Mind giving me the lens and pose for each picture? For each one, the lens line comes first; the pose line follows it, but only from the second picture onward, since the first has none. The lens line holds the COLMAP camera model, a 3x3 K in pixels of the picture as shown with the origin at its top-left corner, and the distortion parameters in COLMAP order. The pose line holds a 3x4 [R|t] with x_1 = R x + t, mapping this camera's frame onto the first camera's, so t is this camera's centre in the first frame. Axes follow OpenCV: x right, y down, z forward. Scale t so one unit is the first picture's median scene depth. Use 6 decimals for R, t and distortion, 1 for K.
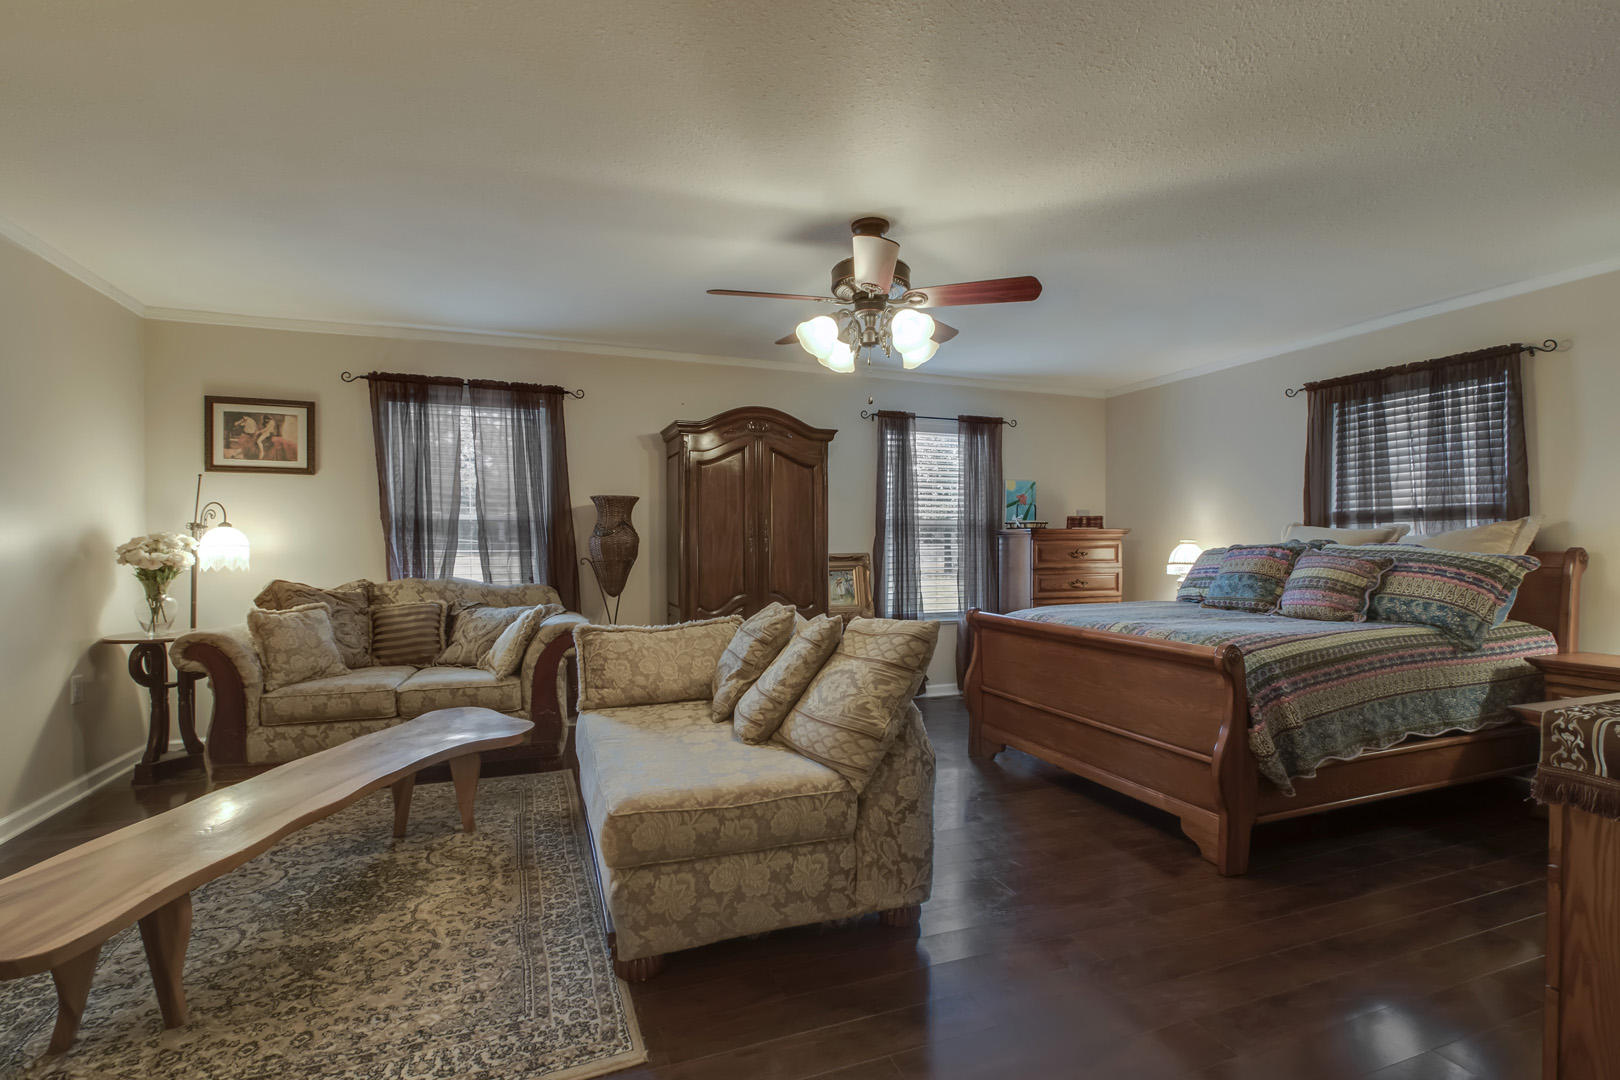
lens RADIAL K [[745.9, 0, 804.9], [0, 745.9, 553.9], [0, 0, 1]] dist [-0.013663, 0.003328]
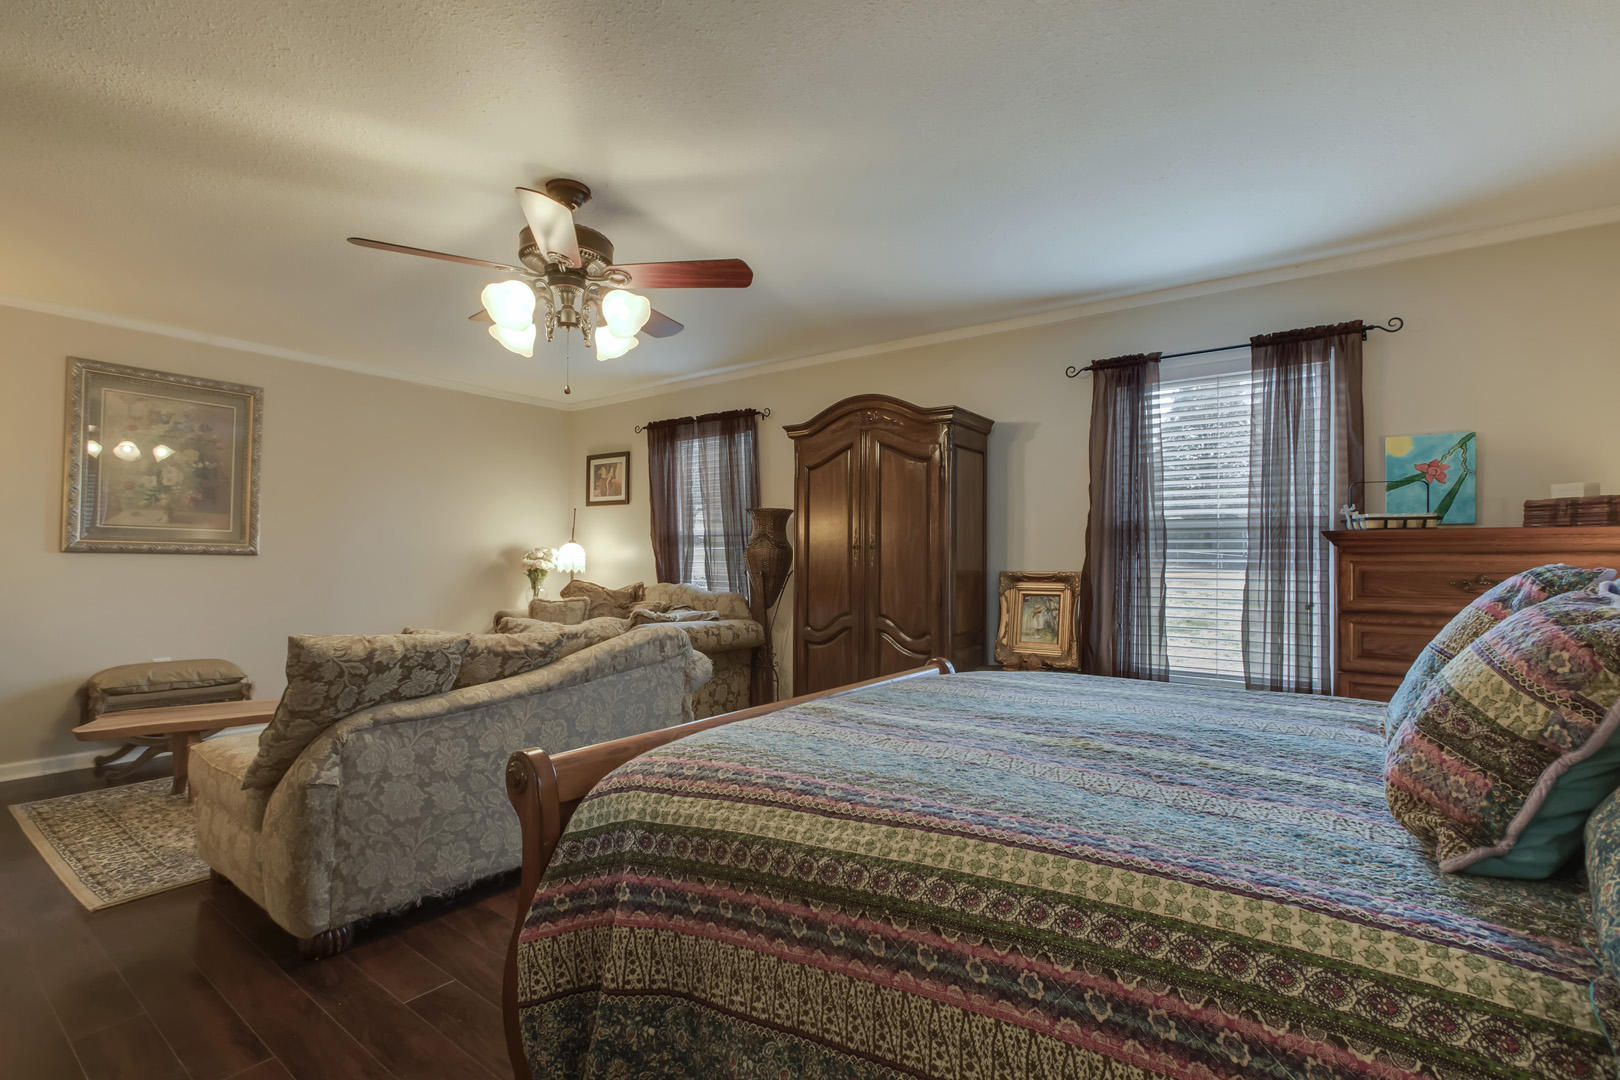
lens RADIAL K [[745.9, 0, 804.9], [0, 745.9, 553.9], [0, 0, 1]] dist [-0.013663, 0.003328]
pose [[0.538416, 0.002033, -0.842677, 0.638223], [-0.019233, 0.999766, -0.009876, -0.007460], [0.842460, 0.021524, 0.538329, 0.508633]]
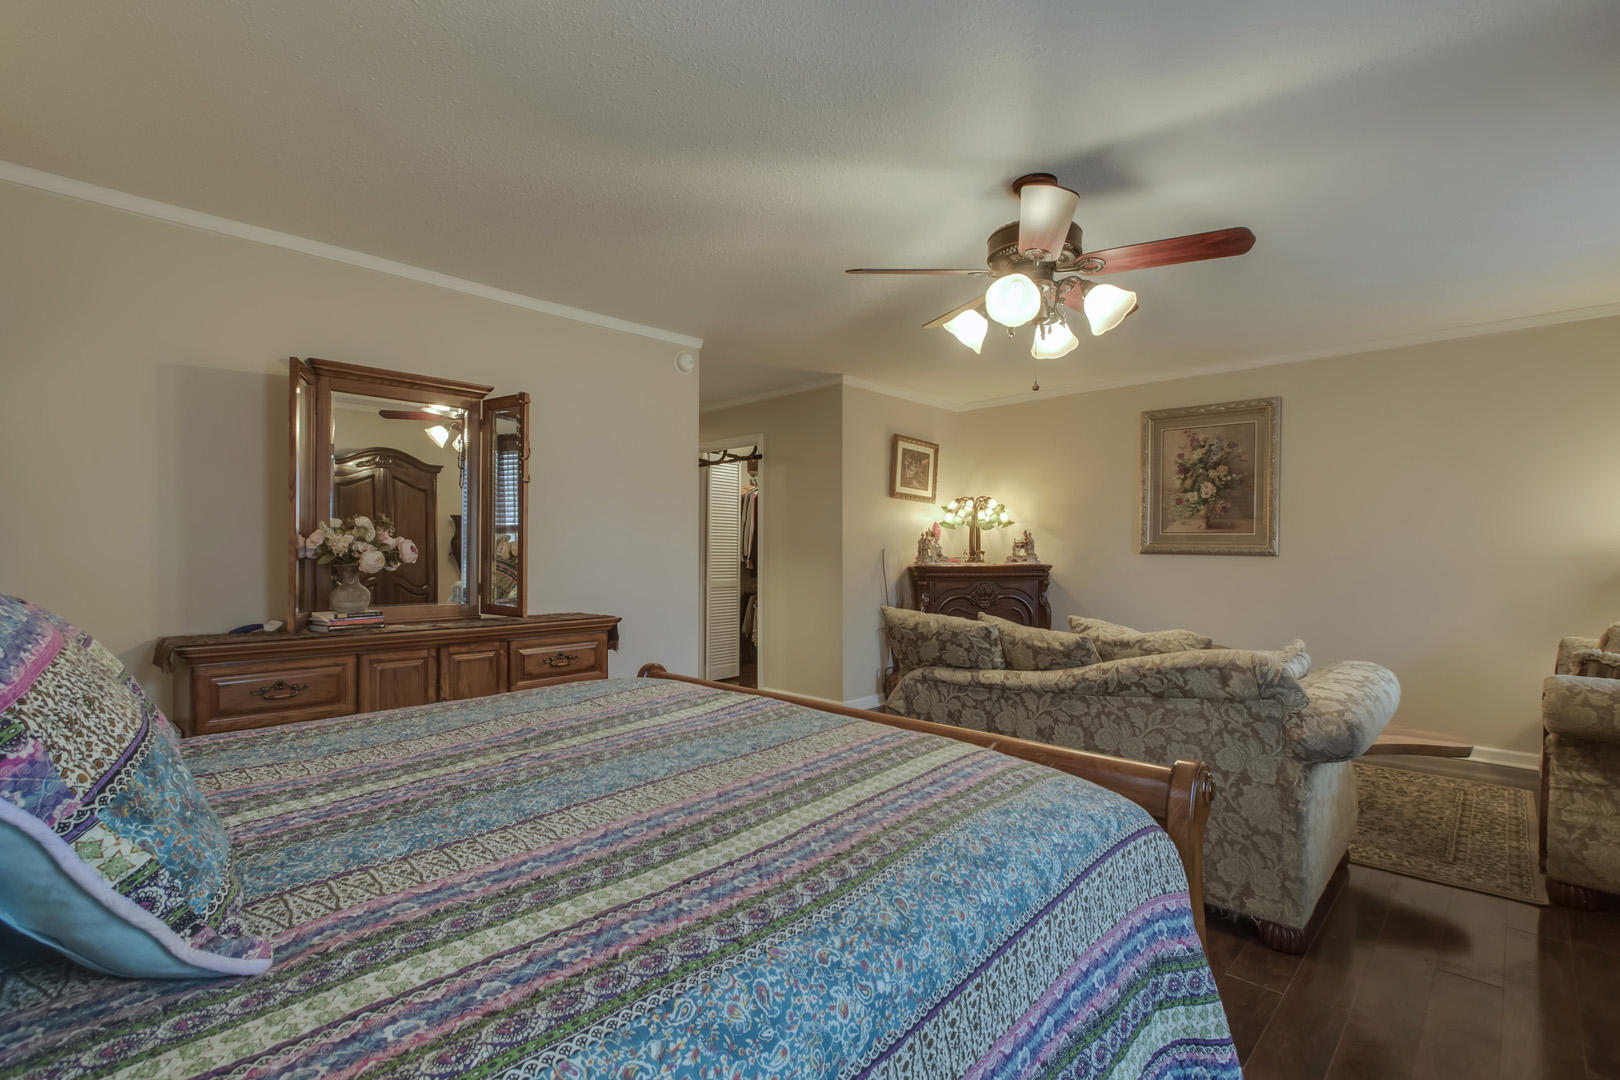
lens RADIAL K [[745.9, 0, 804.9], [0, 745.9, 553.9], [0, 0, 1]] dist [-0.013663, 0.003328]
pose [[-0.896071, 0.000365, -0.443910, 0.469168], [-0.007342, 0.999851, 0.015643, -0.015992], [0.443849, 0.017276, -0.895935, 1.078206]]
